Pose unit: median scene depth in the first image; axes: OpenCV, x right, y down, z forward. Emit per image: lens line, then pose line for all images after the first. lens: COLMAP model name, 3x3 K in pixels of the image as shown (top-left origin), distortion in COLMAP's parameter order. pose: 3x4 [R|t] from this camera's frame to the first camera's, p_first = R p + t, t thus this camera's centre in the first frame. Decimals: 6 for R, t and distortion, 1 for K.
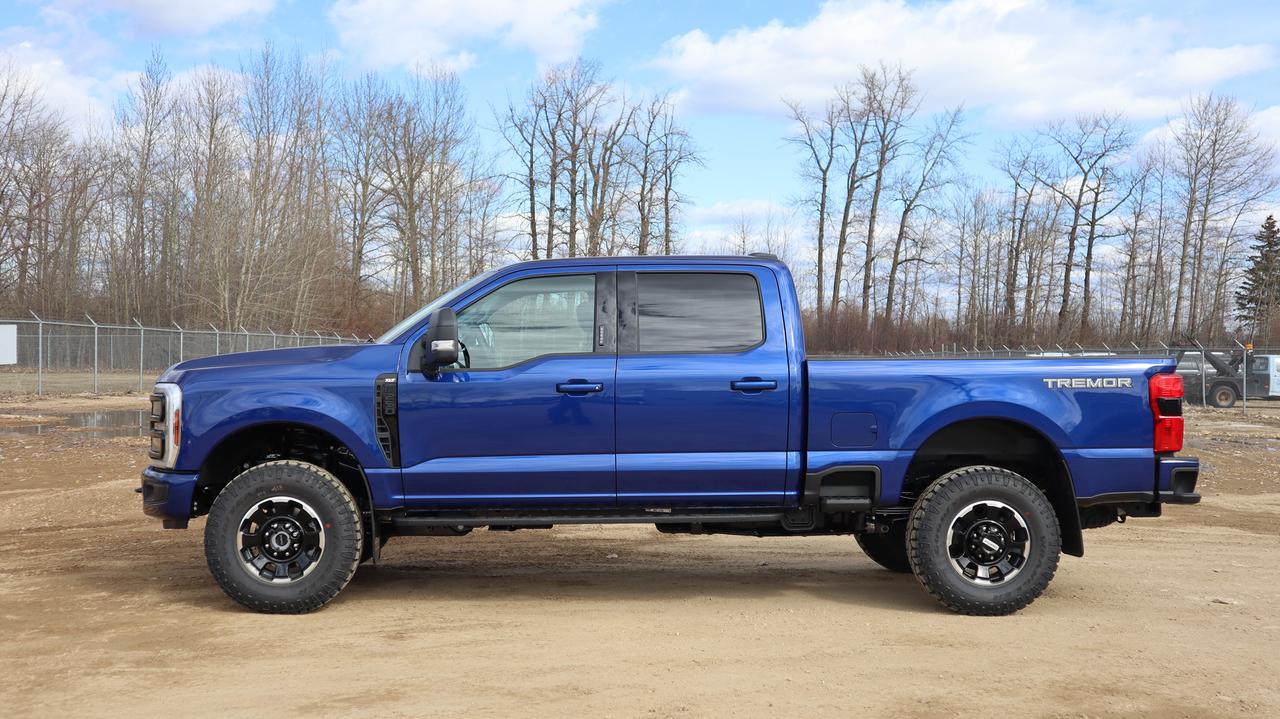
lens RADIAL K [[1455.4, 0, 640.0], [0, 1455.4, 359.5], [0, 0, 1]] dist [0.005253, 0.011222]
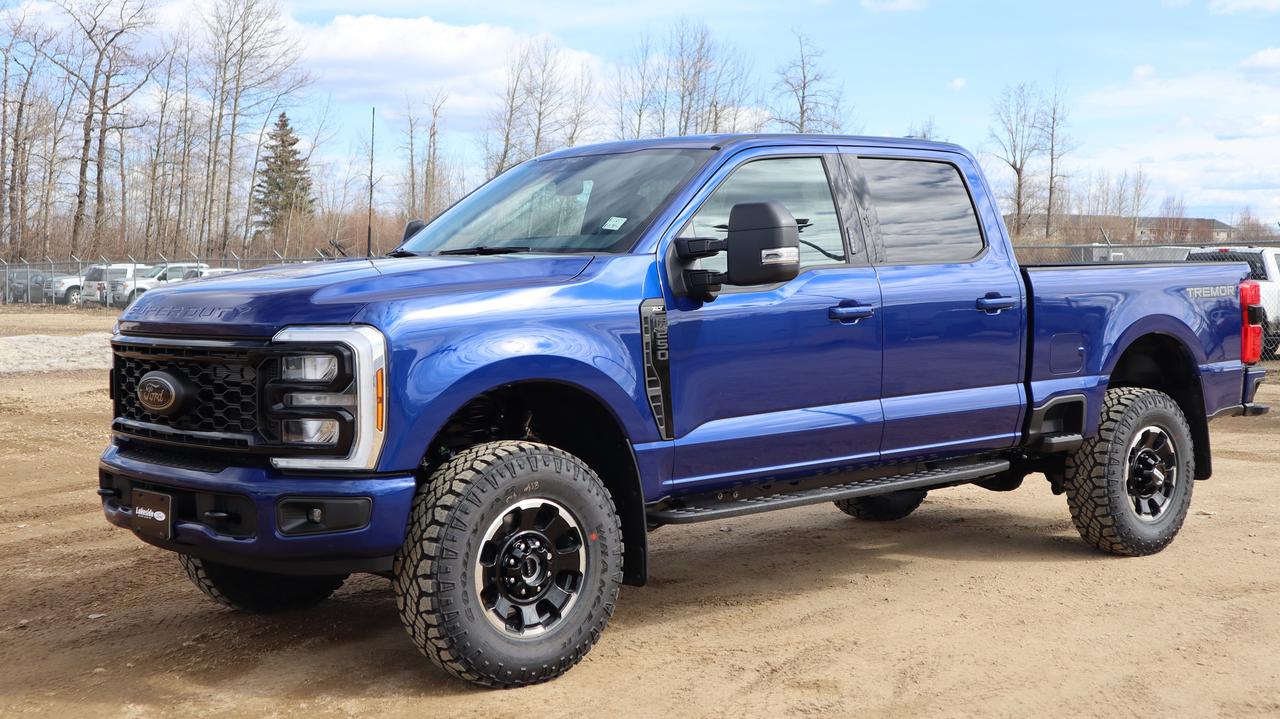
lens RADIAL K [[1651.1, 0, 640.0], [0, 1651.1, 359.5], [0, 0, 1]] dist [0.021323, 0.054761]
pose [[0.777536, -0.045940, 0.627158, -0.636712], [0.012307, 0.998249, 0.057865, -0.006047], [-0.628717, -0.037274, 0.776740, 0.411087]]
